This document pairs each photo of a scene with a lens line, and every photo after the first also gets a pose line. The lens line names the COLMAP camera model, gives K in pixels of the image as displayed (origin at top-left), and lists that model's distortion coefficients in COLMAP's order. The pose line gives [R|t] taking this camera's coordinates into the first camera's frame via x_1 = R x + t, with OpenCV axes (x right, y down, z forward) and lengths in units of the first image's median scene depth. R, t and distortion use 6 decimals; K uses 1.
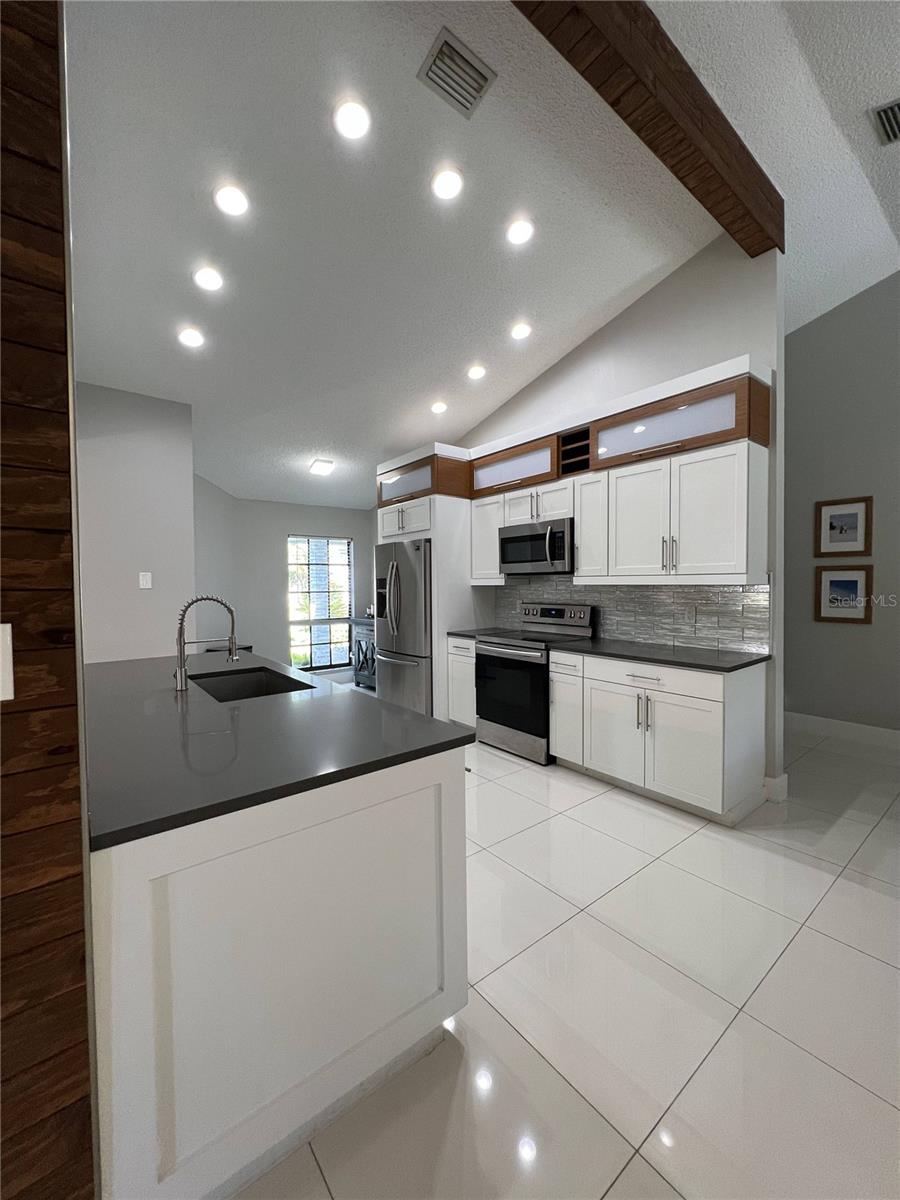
lens RADIAL K [[475.6, 0, 451.4], [0, 475.6, 600.0], [0, 0, 1]] dist [-0.001553, -0.000057]
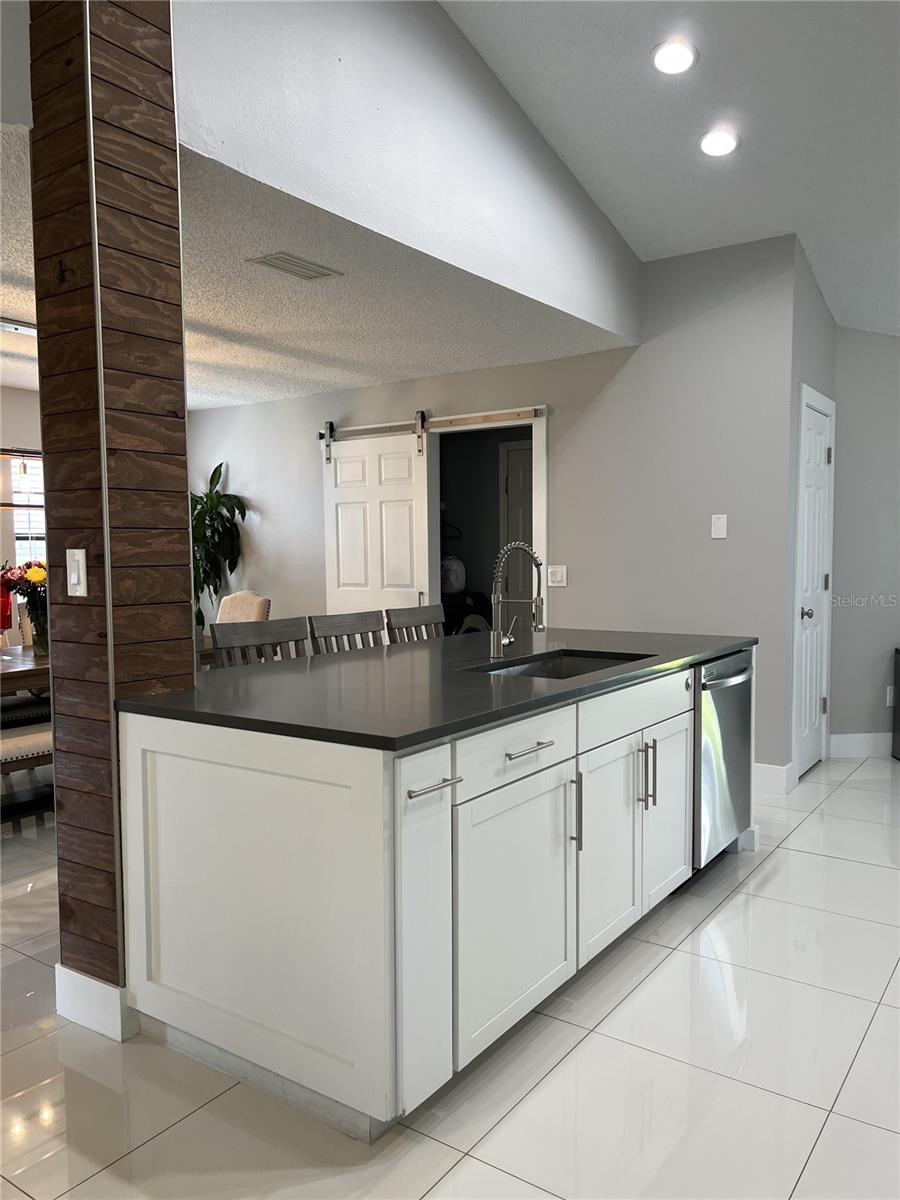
lens RADIAL K [[904.4, 0, 449.8], [0, 904.4, 600.1], [0, 0, 1]] dist [0.029497, -0.014473]
pose [[0.266133, 0.068110, -0.961527, 2.284535], [-0.034474, 0.997535, 0.061119, -0.007847], [0.963320, 0.016882, 0.267825, 1.320187]]
